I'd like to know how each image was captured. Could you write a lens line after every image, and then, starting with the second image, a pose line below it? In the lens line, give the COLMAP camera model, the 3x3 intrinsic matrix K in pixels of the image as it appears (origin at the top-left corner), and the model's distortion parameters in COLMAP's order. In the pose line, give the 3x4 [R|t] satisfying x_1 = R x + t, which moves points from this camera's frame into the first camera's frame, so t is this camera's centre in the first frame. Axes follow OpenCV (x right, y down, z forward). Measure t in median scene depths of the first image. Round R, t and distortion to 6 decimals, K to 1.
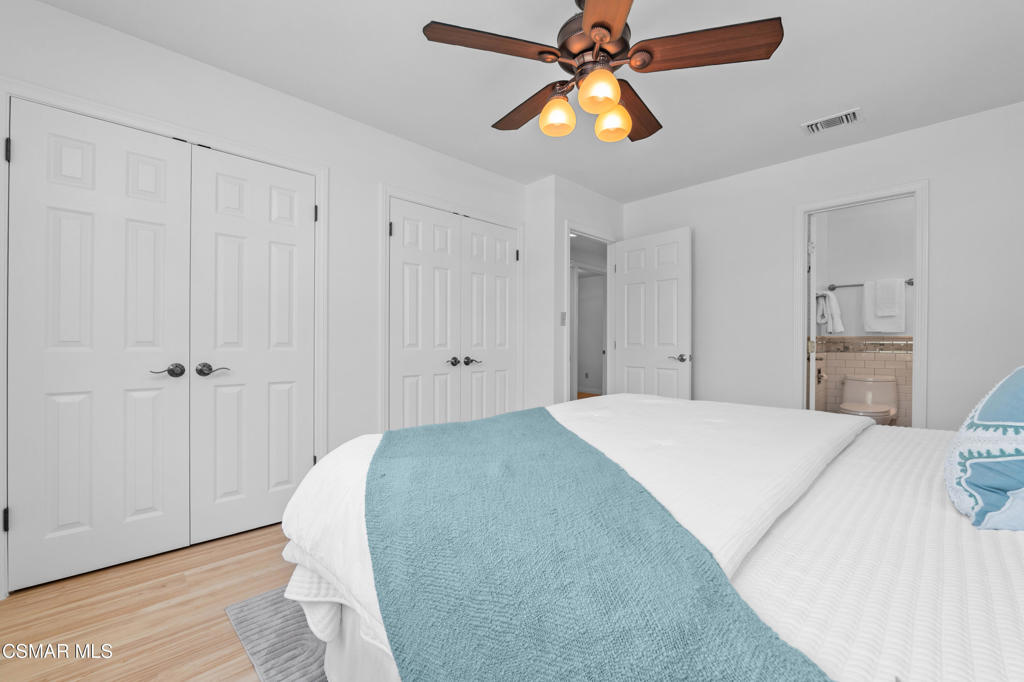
lens RADIAL K [[419.0, 0, 514.0], [0, 419.0, 340.2], [0, 0, 1]] dist [-0.011384, 0.000430]
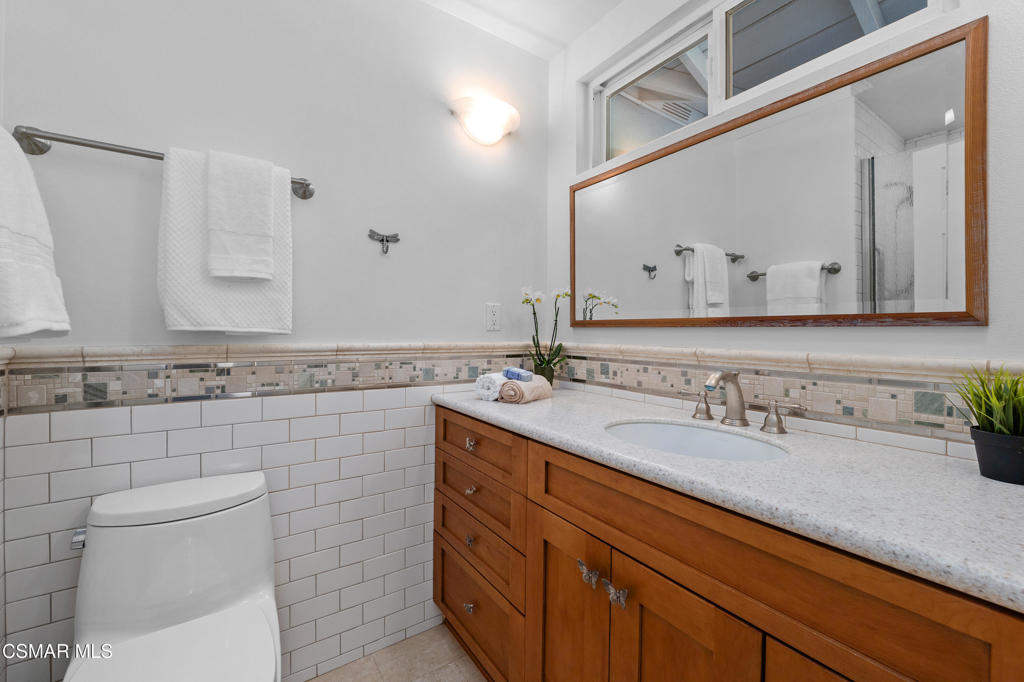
lens RADIAL K [[419.0, 0, 514.0], [0, 419.0, 340.2], [0, 0, 1]] dist [-0.011384, 0.000430]
pose [[0.168016, -0.018169, 0.985617, 0.613779], [-0.008426, 0.999767, 0.019866, -0.021020], [-0.985748, -0.011643, 0.167824, 0.730796]]
